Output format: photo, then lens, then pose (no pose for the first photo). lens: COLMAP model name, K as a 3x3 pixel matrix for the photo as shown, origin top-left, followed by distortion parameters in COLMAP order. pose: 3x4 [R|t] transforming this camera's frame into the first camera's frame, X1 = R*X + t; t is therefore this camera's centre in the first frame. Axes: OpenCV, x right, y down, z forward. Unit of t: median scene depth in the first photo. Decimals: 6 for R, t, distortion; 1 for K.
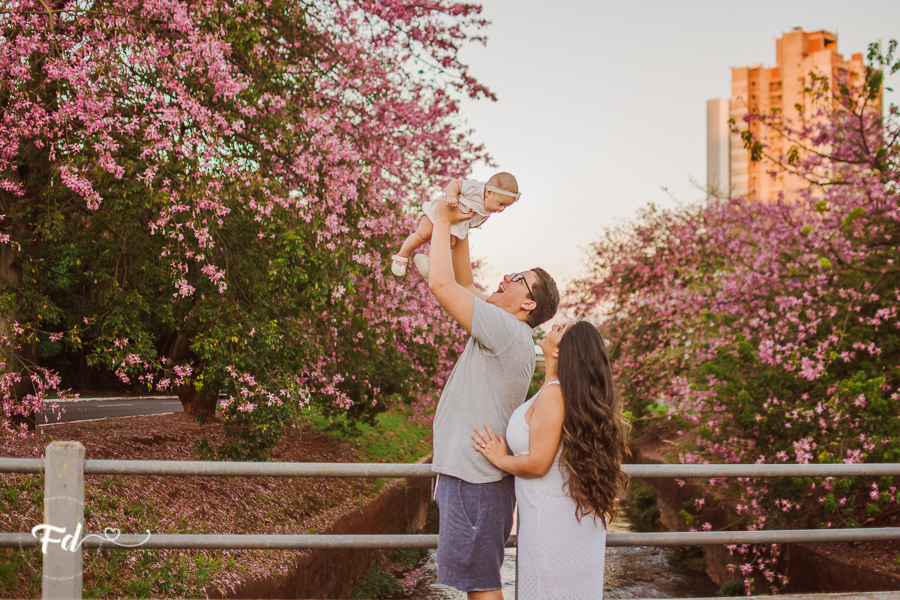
lens RADIAL K [[1402.0, 0, 467.0], [0, 1402.0, 278.5], [0, 0, 1]] dist [-0.133179, -0.017200]
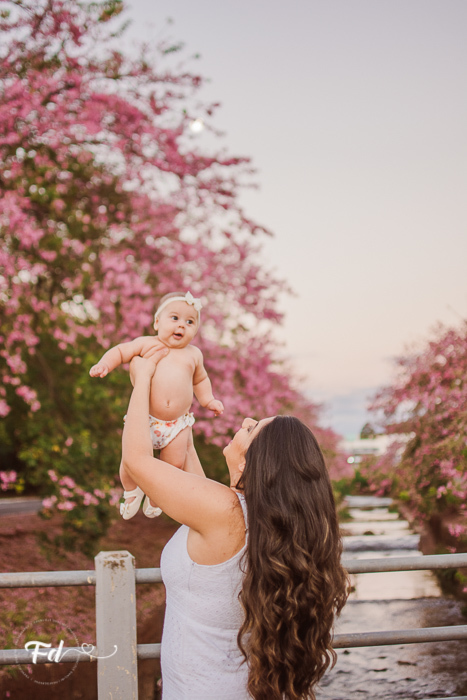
lens RADIAL K [[1085.5, 0, 233.5], [0, 1085.5, 350.0], [0, 0, 1]] dist [-0.168732, 0.042595]
pose [[0.995447, -0.060251, -0.073858, 0.050434], [0.057192, 0.997443, -0.042860, 0.006769], [0.076252, 0.038441, 0.996347, 0.081590]]
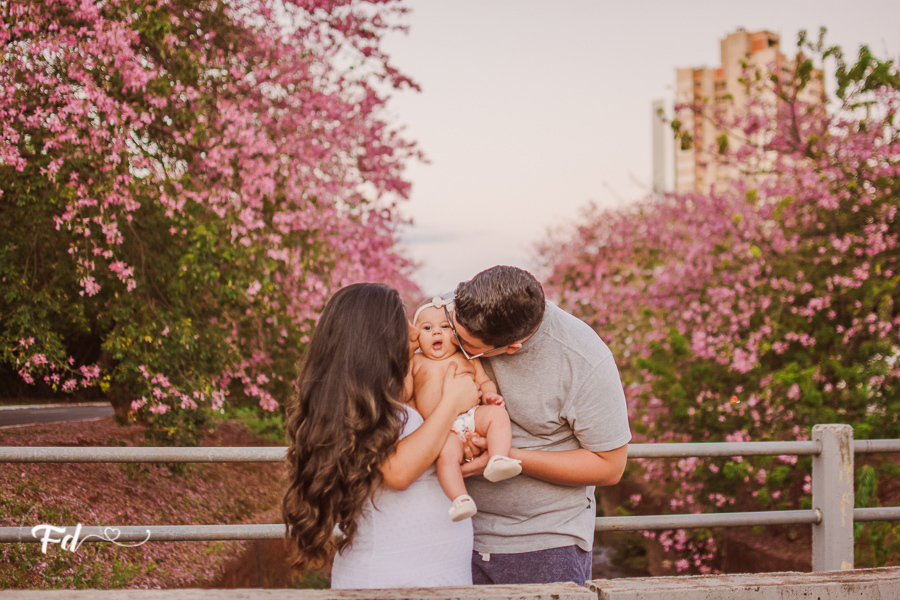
lens RADIAL K [[1395.7, 0, 465.4], [0, 1395.7, 299.8], [0, 0, 1]] dist [-0.168732, 0.042595]
pose [[0.999331, -0.014205, 0.033691, 0.018004], [0.013782, 0.999824, 0.012741, 0.006387], [-0.033866, -0.012268, 0.999351, 0.027707]]
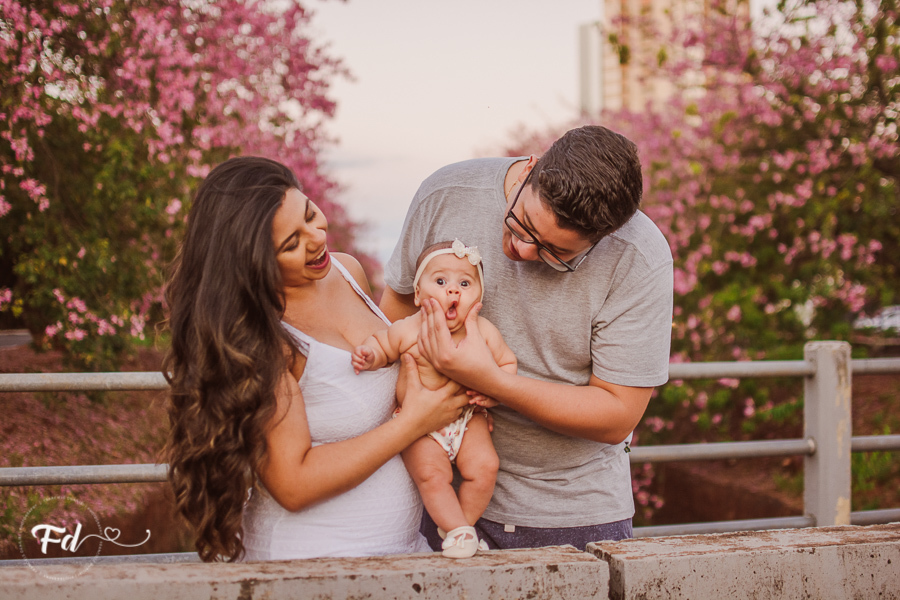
lens RADIAL K [[1395.7, 0, 465.4], [0, 1395.7, 299.8], [0, 0, 1]] dist [-0.168732, 0.042595]
pose [[0.996080, -0.021660, 0.085763, 0.016511], [0.015933, 0.997632, 0.066912, 0.010872], [-0.087009, -0.065283, 0.994066, 0.062741]]
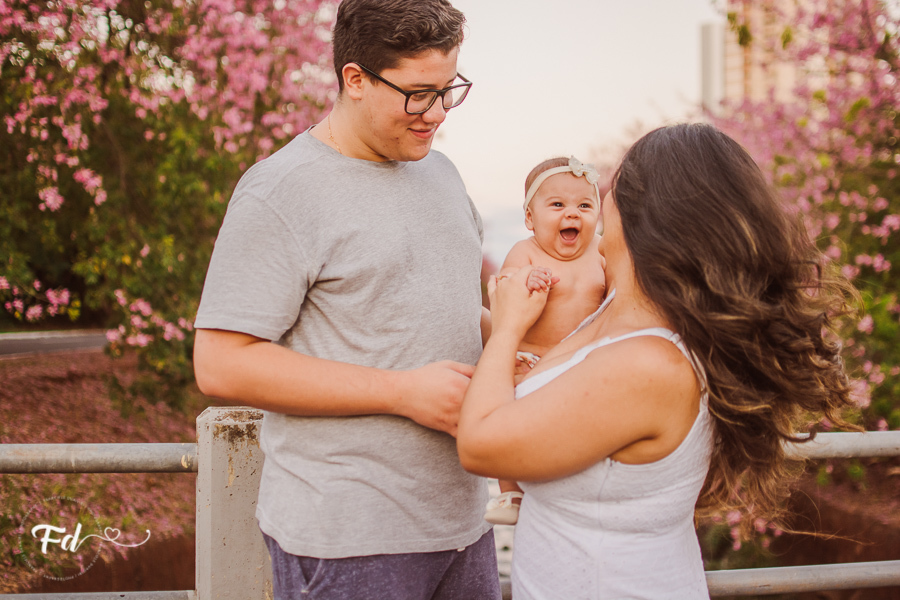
lens RADIAL K [[1396.0, 0, 451.4], [0, 1396.0, 300.0], [0, 0, 1]] dist [-0.183609, 0.050295]
pose [[0.999882, -0.012442, -0.008998, 0.033588], [0.012996, 0.997843, 0.064346, 0.014581], [0.008178, -0.064456, 0.997887, 0.143295]]
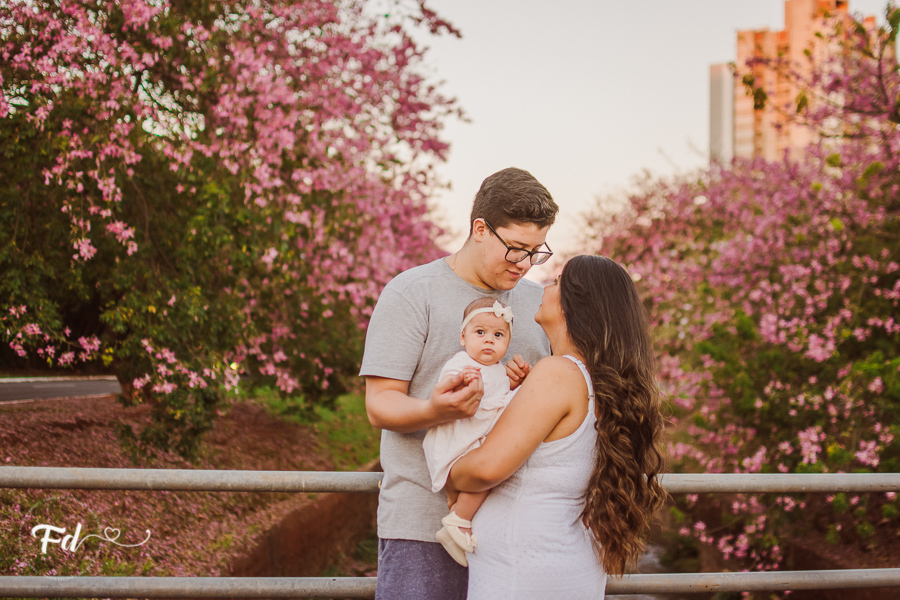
lens RADIAL K [[1477.5, 0, 449.5], [0, 1477.5, 301.5], [0, 0, 1]] dist [-0.166153, 0.066378]
pose [[0.999976, 0.005441, -0.004333, 0.018818], [-0.005301, 0.999482, 0.031750, 0.007667], [0.004504, -0.031727, 0.999486, 0.082351]]
